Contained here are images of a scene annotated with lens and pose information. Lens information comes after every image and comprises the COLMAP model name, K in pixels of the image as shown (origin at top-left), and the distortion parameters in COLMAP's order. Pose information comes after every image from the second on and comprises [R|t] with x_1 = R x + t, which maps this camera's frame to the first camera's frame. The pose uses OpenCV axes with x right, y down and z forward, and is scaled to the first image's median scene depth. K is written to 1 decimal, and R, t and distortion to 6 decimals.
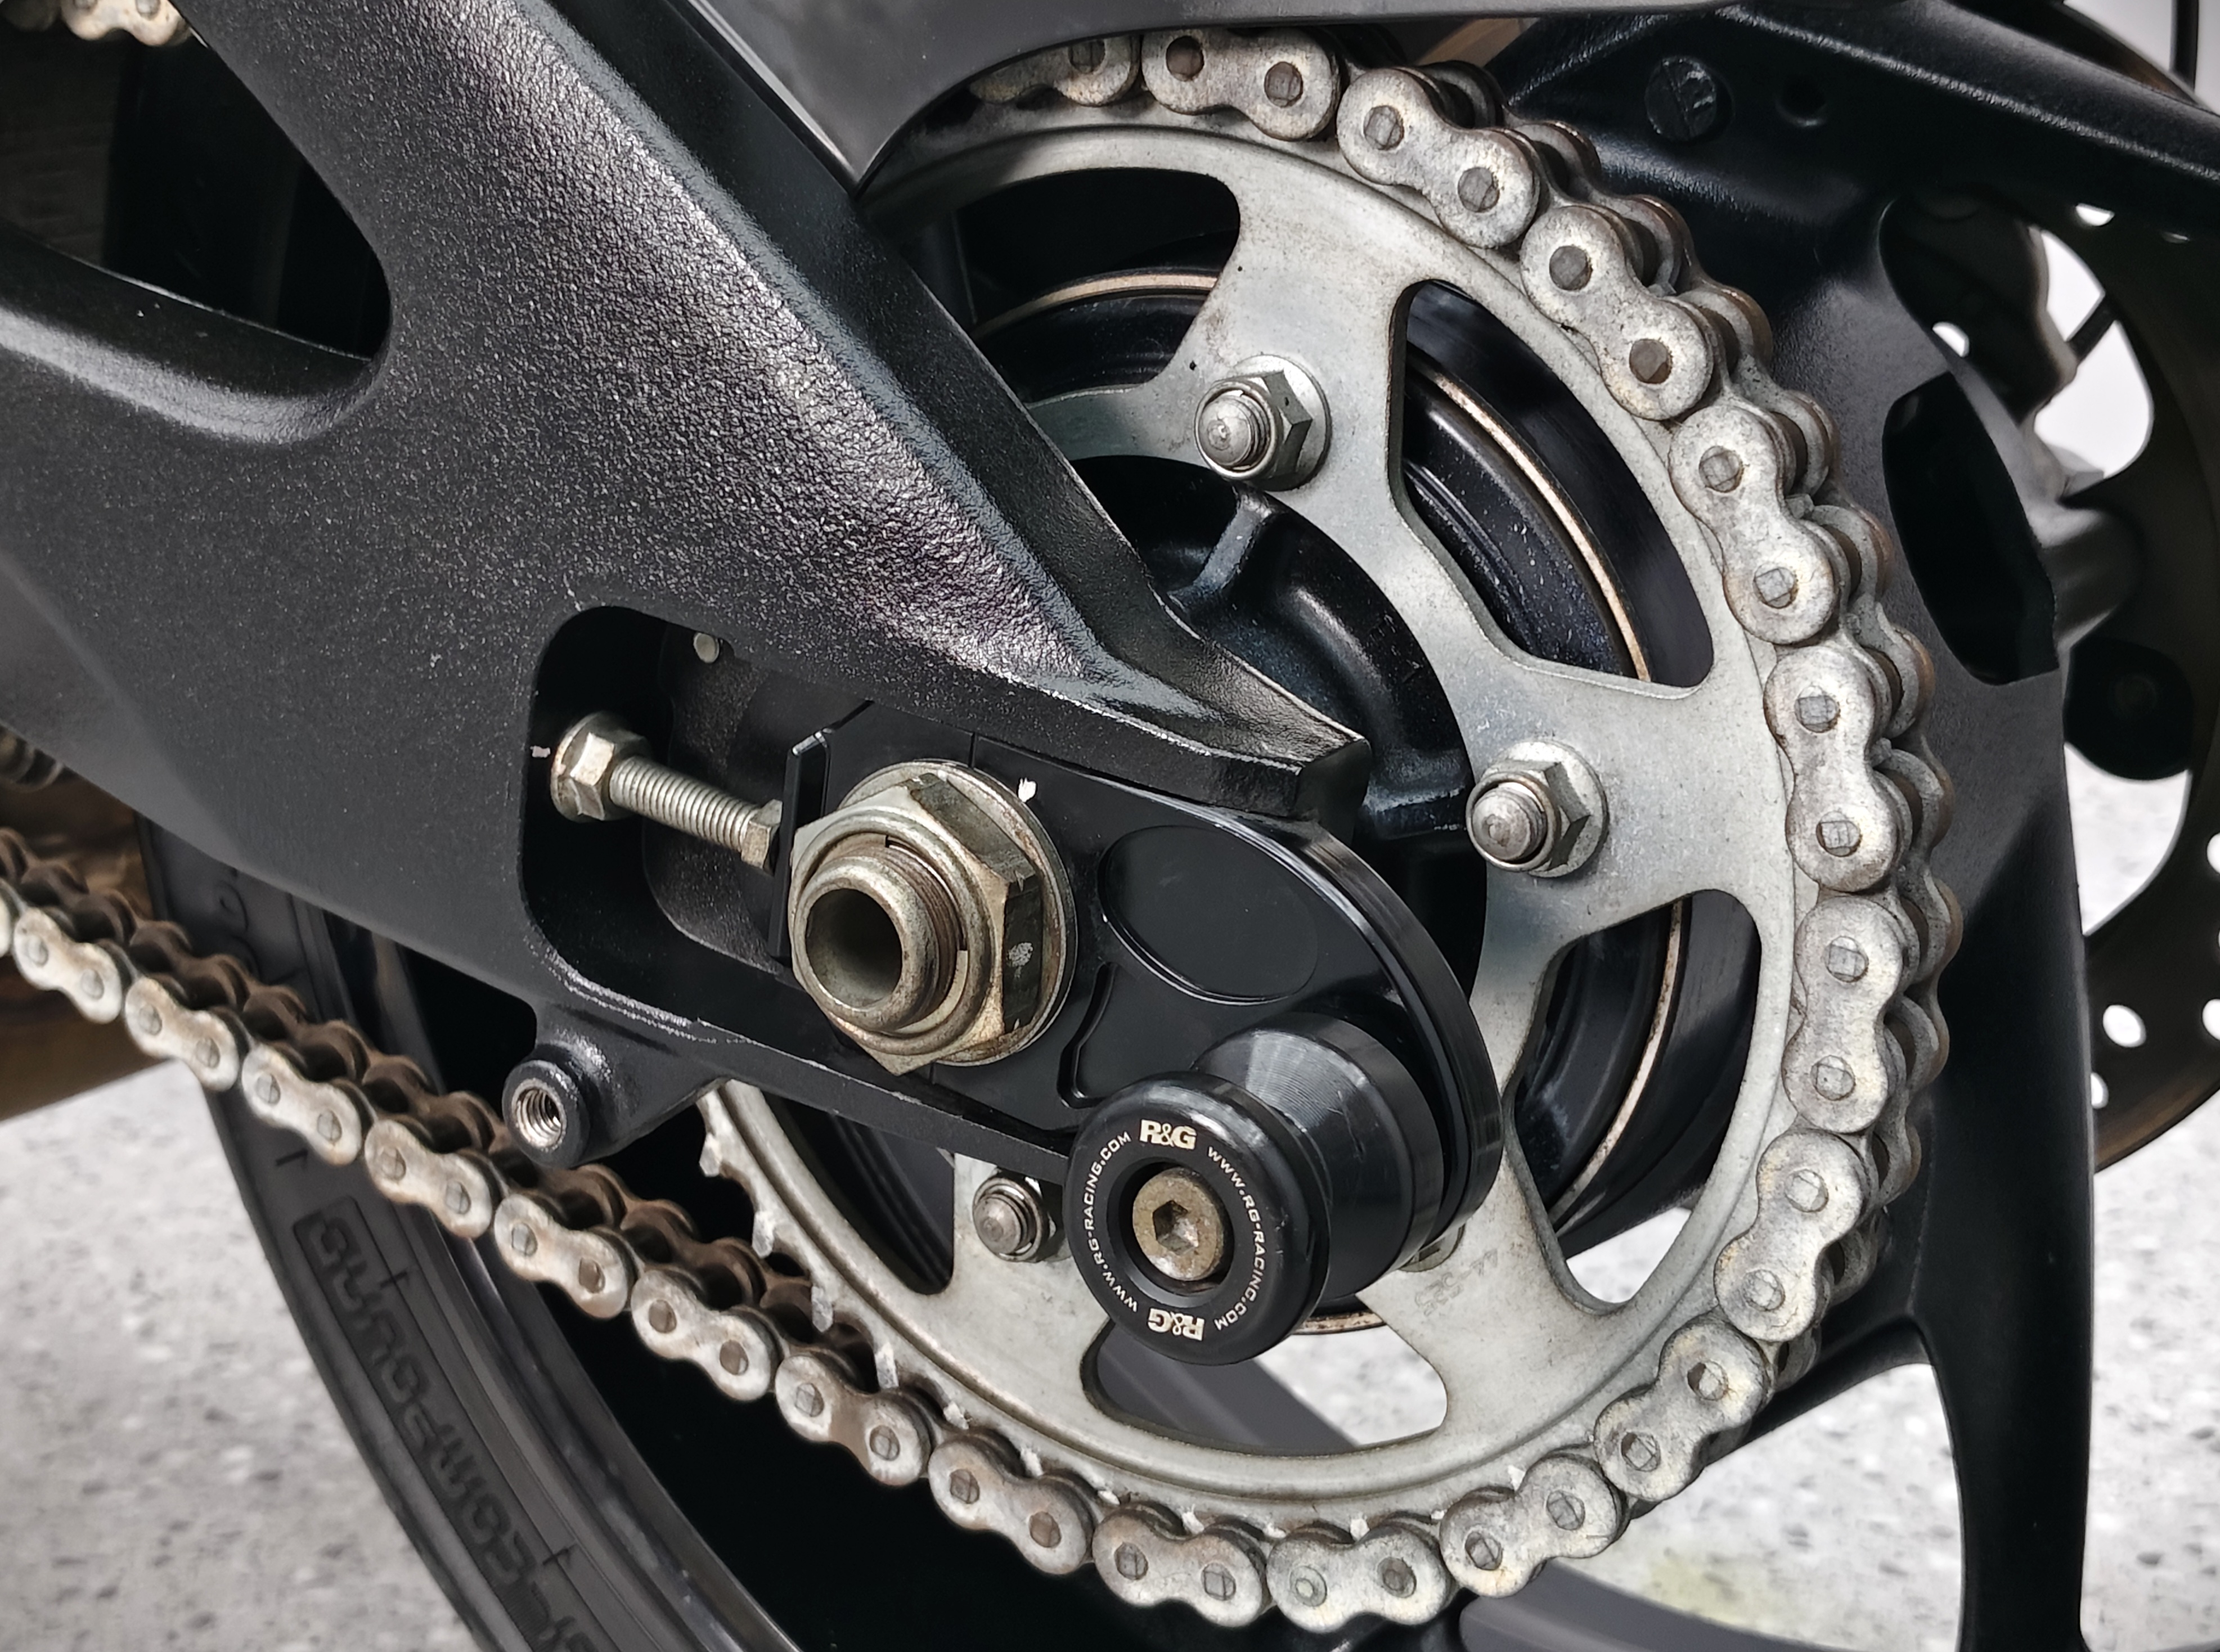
lens RADIAL K [[3467.8, 0, 1110.0], [0, 3467.8, 826.0], [0, 0, 1]] dist [0.001870, -0.084924]
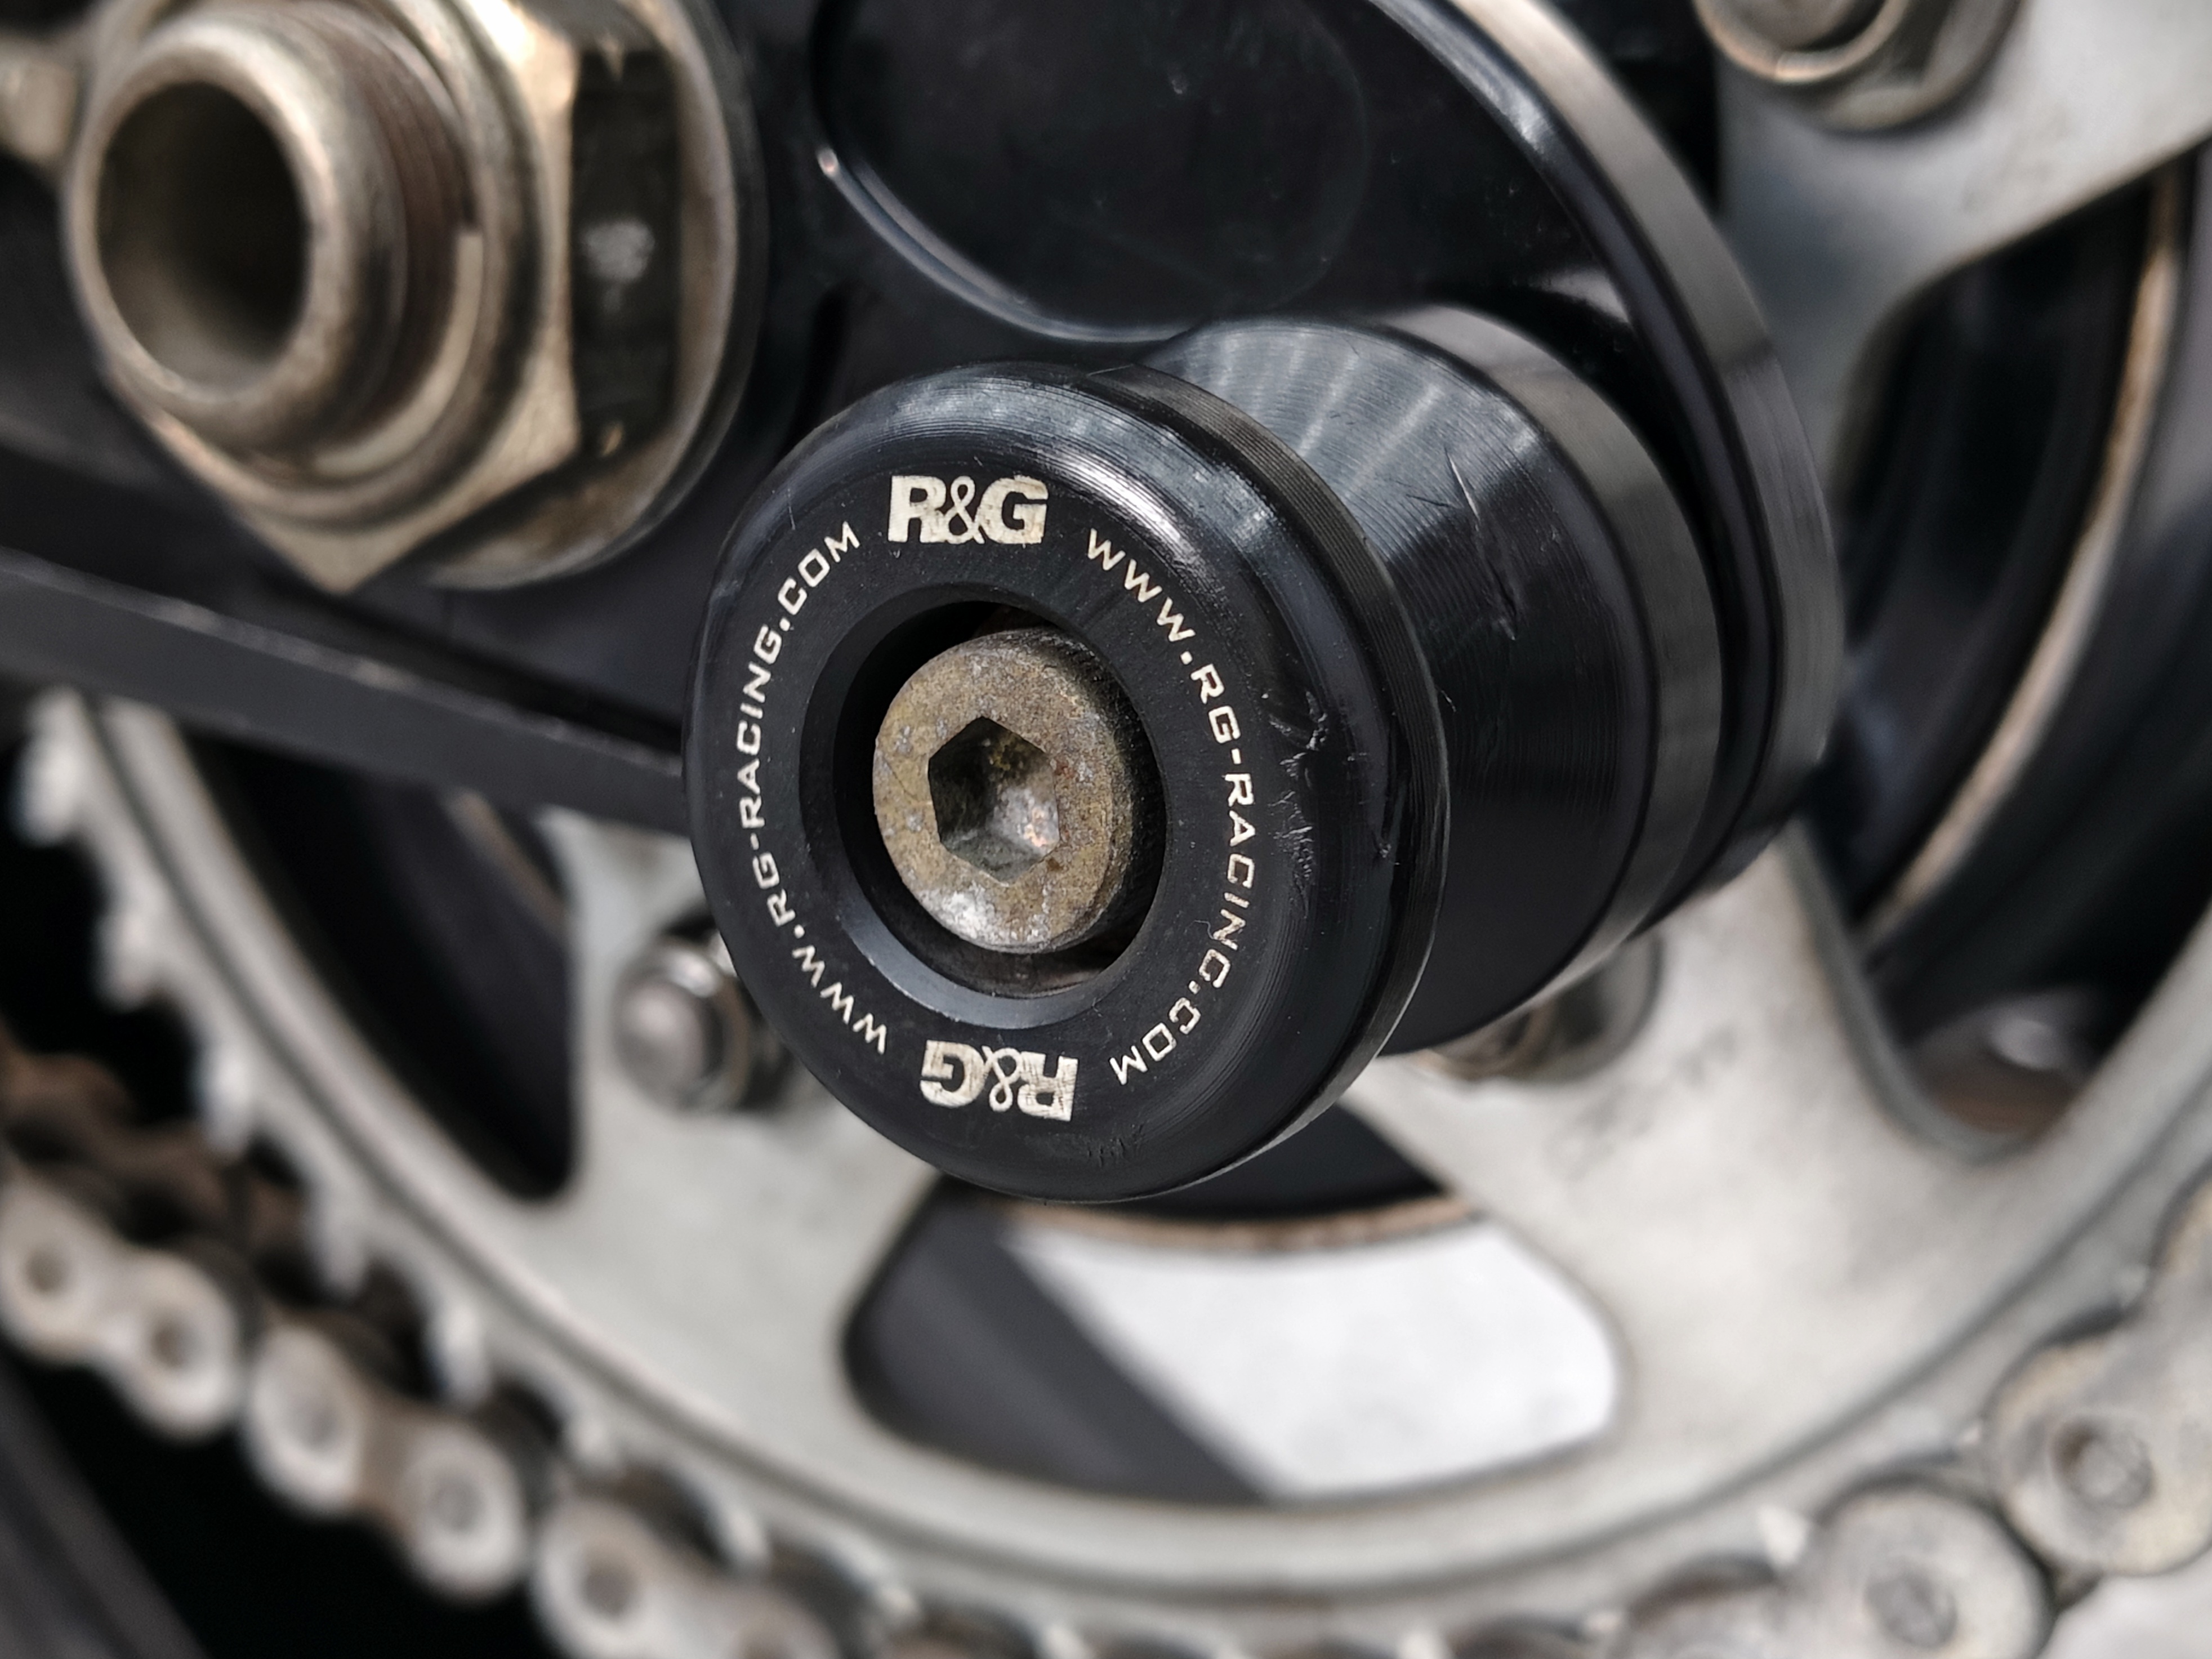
lens RADIAL K [[3597.7, 0, 1140.6], [0, 3597.7, 831.1], [0, 0, 1]] dist [0.313440, -2.639480]
pose [[0.999051, -0.009091, 0.042589, 0.015866], [0.010087, 0.999679, -0.023232, 0.111202], [-0.042364, 0.023639, 0.998823, 0.557155]]
